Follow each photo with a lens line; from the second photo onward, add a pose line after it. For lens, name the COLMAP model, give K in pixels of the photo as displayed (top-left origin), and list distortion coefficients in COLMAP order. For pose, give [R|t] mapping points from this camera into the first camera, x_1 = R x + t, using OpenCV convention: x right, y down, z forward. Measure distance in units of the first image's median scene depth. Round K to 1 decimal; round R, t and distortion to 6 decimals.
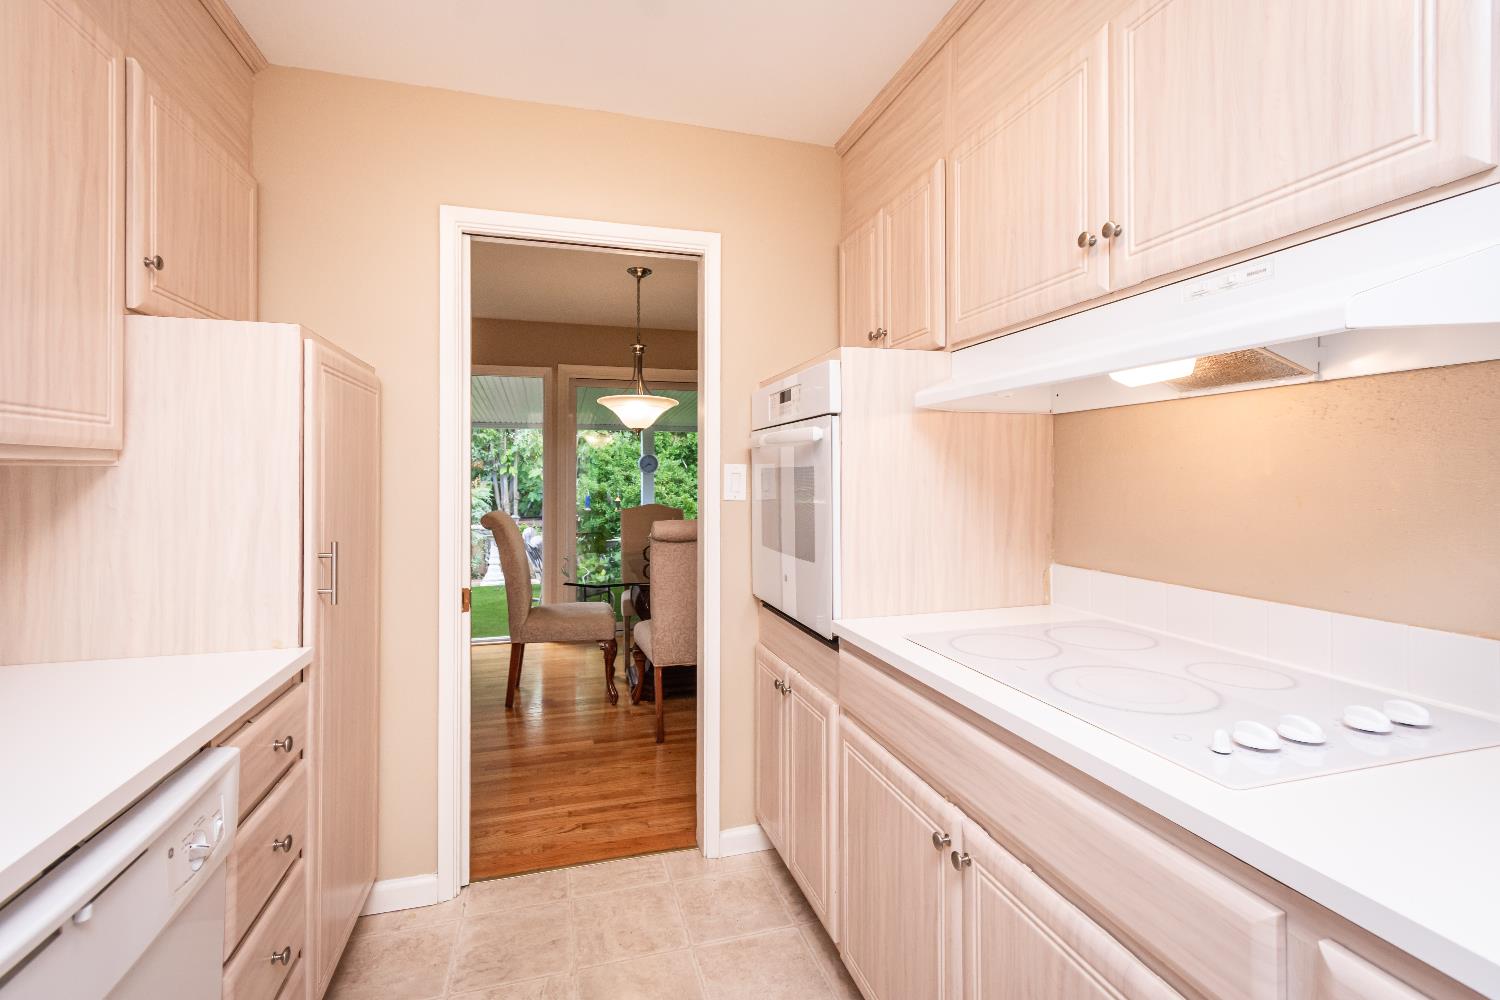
lens RADIAL K [[677.6, 0, 744.2], [0, 677.6, 474.7], [0, 0, 1]] dist [0.006621, -0.001604]
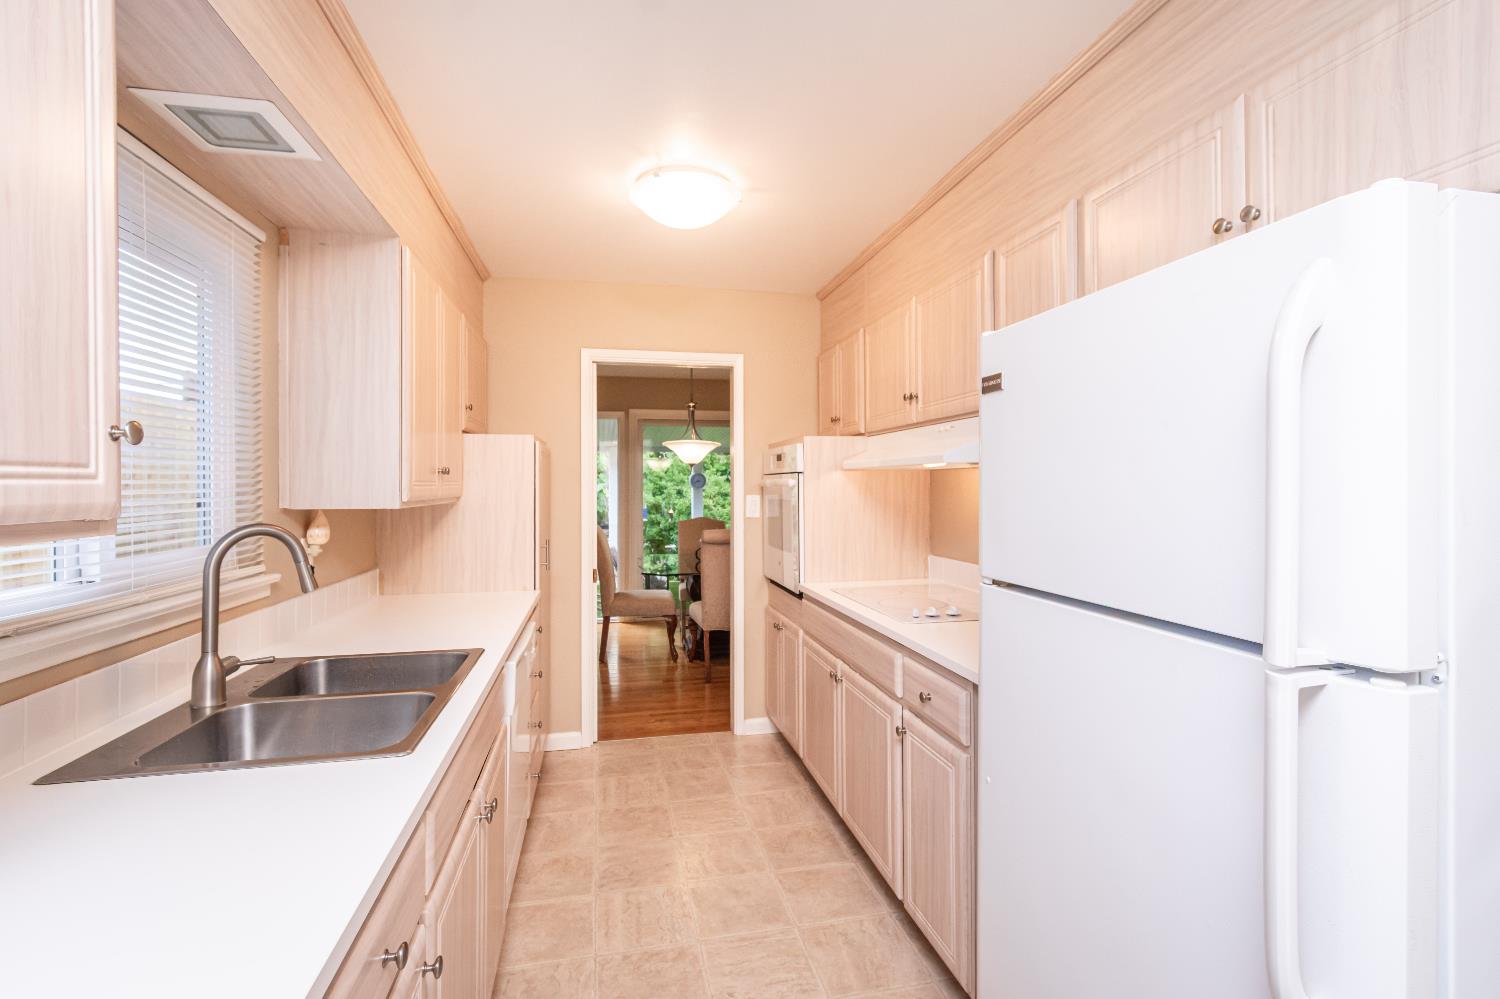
lens RADIAL K [[677.6, 0, 749.5], [0, 677.6, 490.4], [0, 0, 1]] dist [0.006621, -0.001604]
pose [[0.998026, -0.001846, -0.062770, 0.074536], [0.002423, 0.999956, 0.009117, -0.038848], [0.062751, -0.009251, 0.997986, -0.579356]]
